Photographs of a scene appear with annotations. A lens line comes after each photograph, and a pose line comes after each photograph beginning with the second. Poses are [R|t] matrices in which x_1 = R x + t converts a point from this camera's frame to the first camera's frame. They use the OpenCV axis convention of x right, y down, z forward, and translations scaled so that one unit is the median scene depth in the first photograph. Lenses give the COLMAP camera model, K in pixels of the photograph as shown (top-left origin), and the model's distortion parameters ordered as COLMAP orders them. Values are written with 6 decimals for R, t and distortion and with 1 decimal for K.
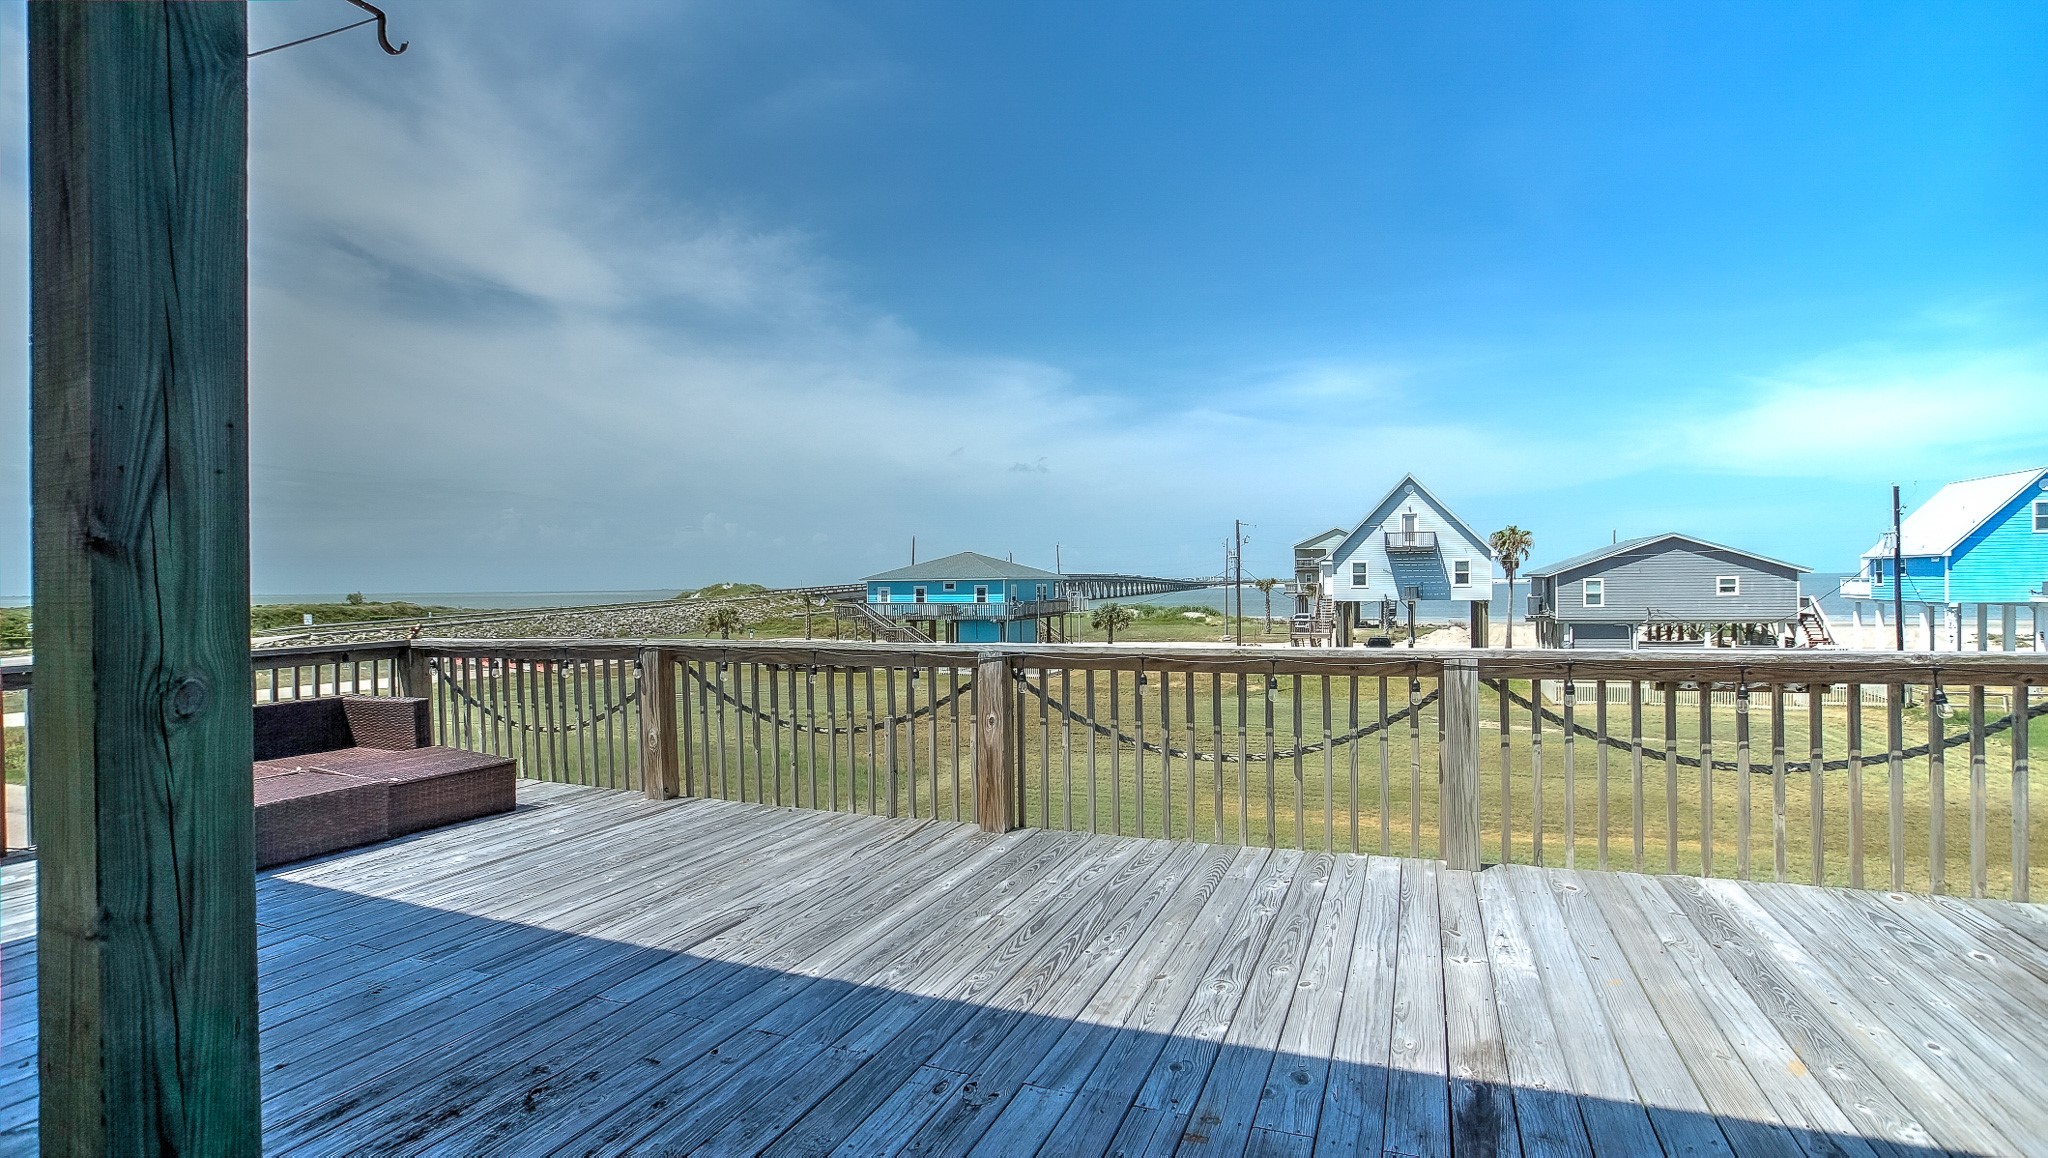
lens RADIAL K [[981.7, 0, 1018.2], [0, 981.7, 586.5], [0, 0, 1]] dist [-0.016226, 0.005950]
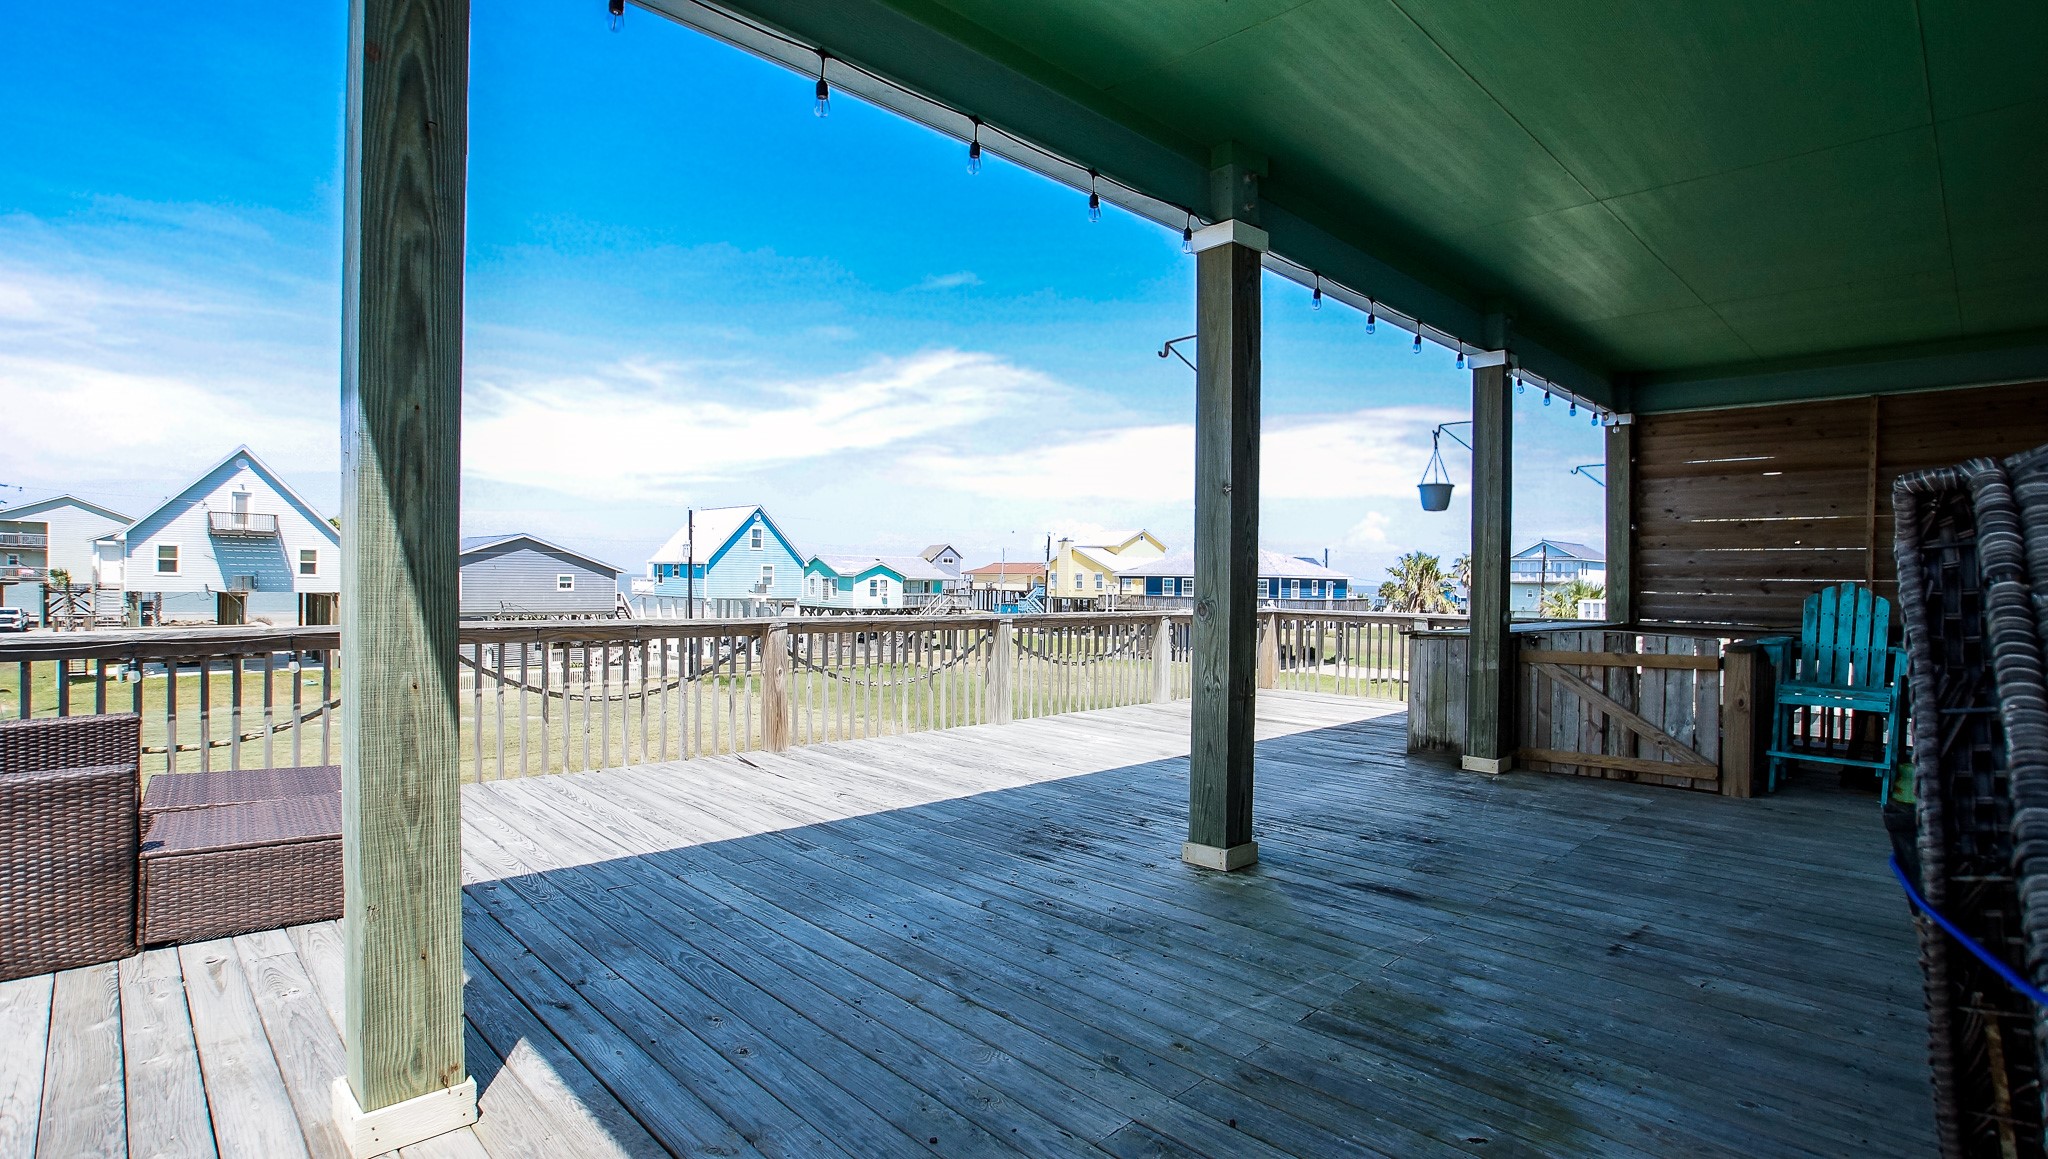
lens RADIAL K [[981.7, 0, 1025.6], [0, 981.7, 583.3], [0, 0, 1]] dist [-0.016226, 0.005950]
pose [[0.390383, 0.016935, 0.920497, -0.136558], [-0.019734, 0.999755, -0.010024, 0.002167], [-0.920441, -0.014252, 0.390622, 0.016739]]
